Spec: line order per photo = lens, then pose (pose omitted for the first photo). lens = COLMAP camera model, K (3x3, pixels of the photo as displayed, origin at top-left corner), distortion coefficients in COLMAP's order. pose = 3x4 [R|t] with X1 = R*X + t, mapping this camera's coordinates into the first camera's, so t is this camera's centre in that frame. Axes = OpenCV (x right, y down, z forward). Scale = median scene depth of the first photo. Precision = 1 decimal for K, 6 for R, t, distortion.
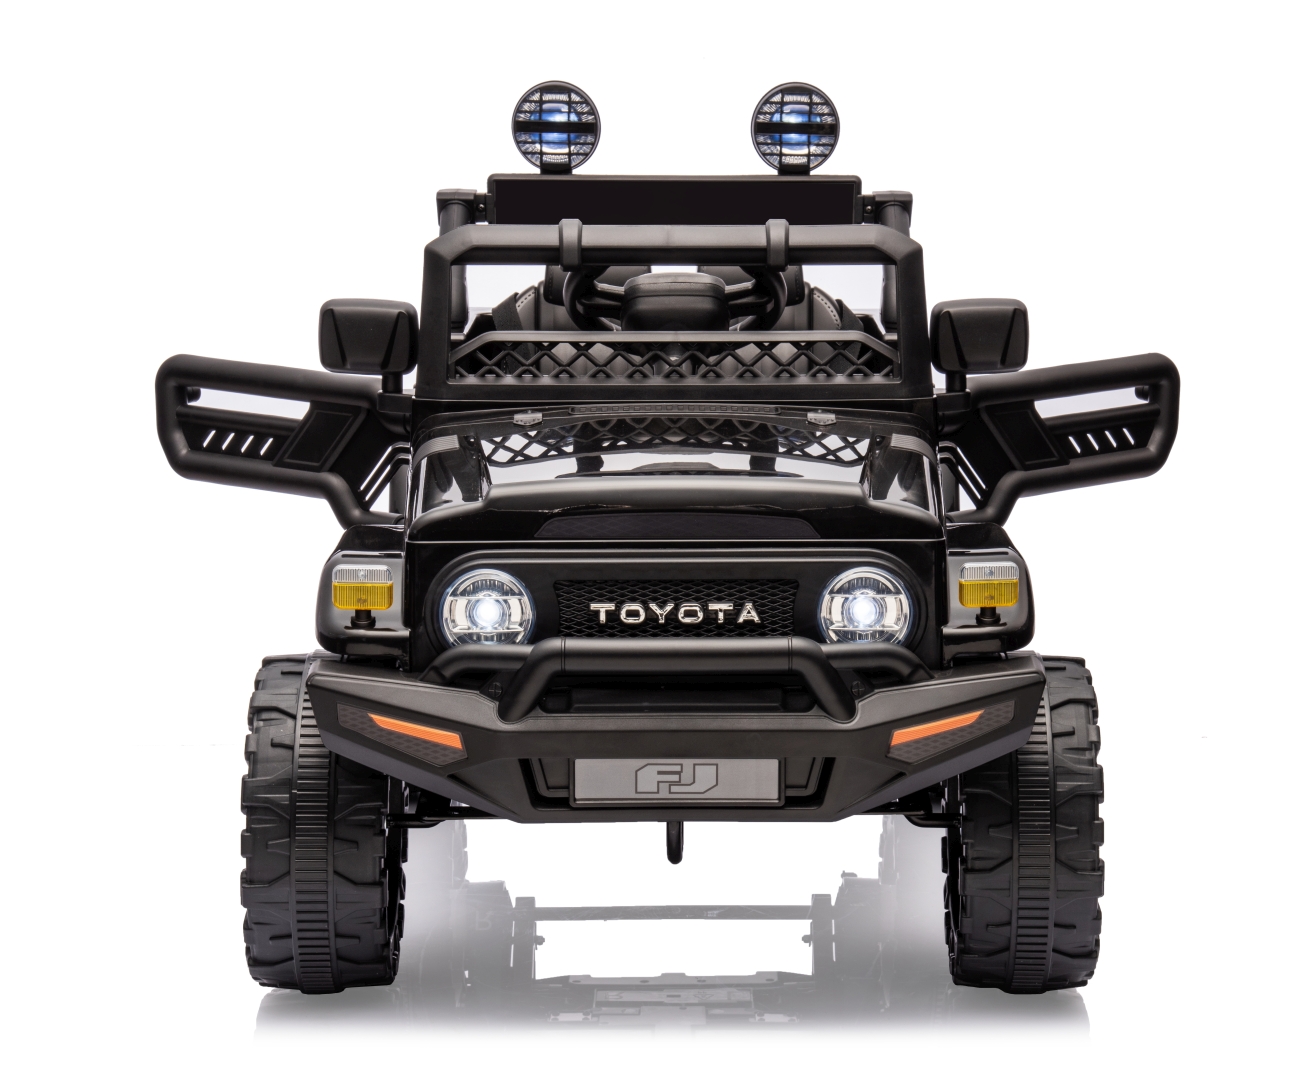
lens RADIAL K [[2930.5, 0, 648.0], [0, 2930.5, 540.0], [0, 0, 1]] dist [0.280133, 0.196182]
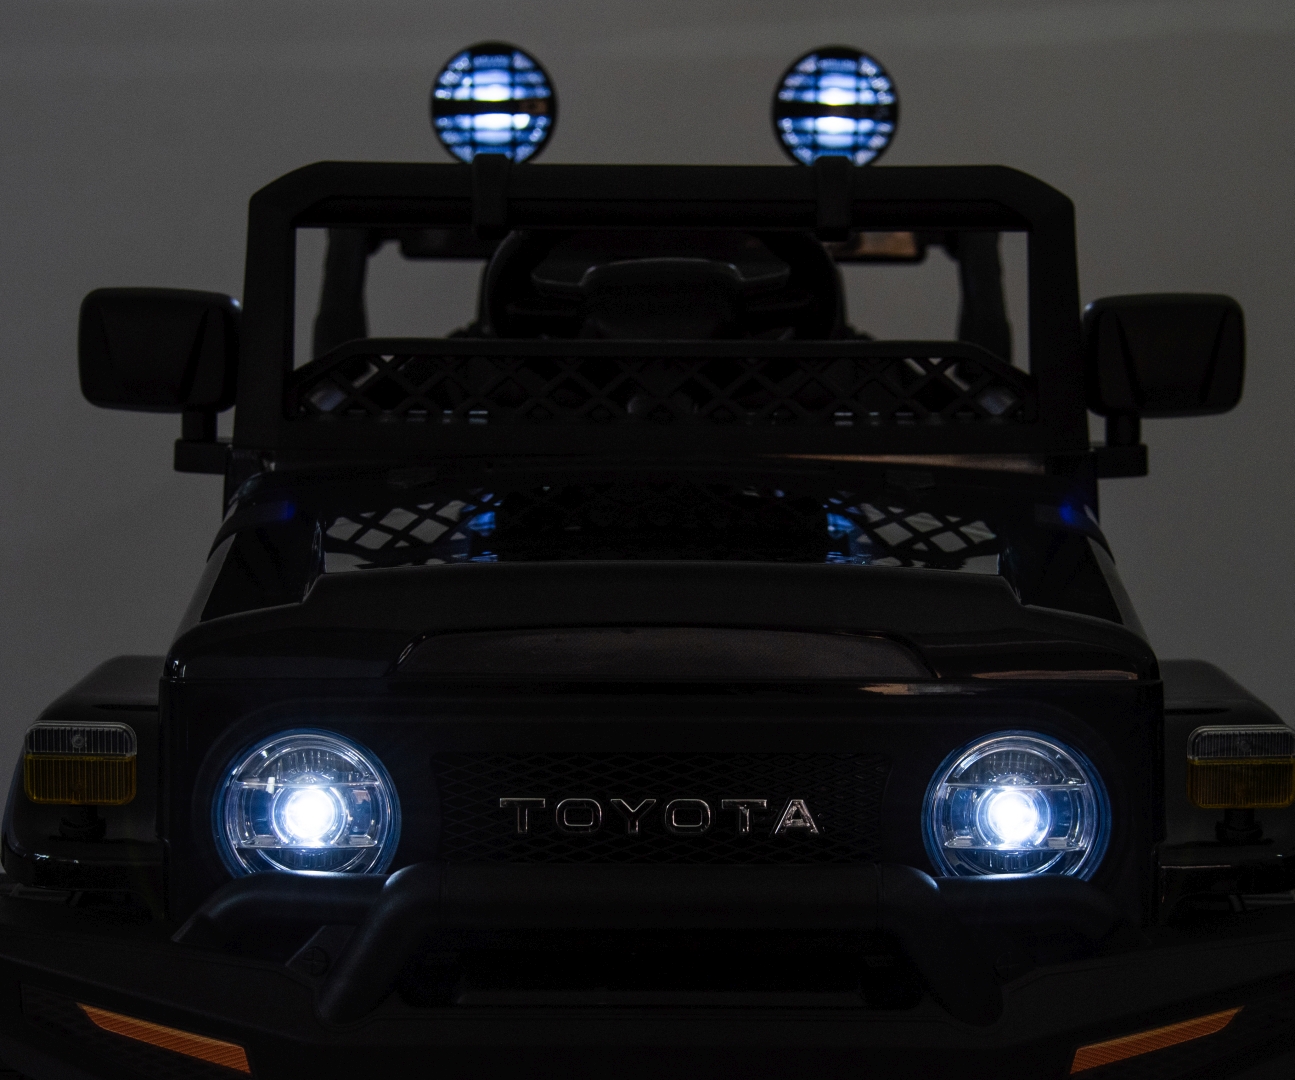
lens RADIAL K [[2590.0, 0, 606.5], [0, 2590.0, 540.2], [0, 0, 1]] dist [0.049088, 0.136851]
pose [[0.999881, 0.005818, -0.014270, 0.005661], [-0.006669, 0.998157, -0.060321, 0.003049], [0.013893, 0.060409, 0.998077, 0.474086]]
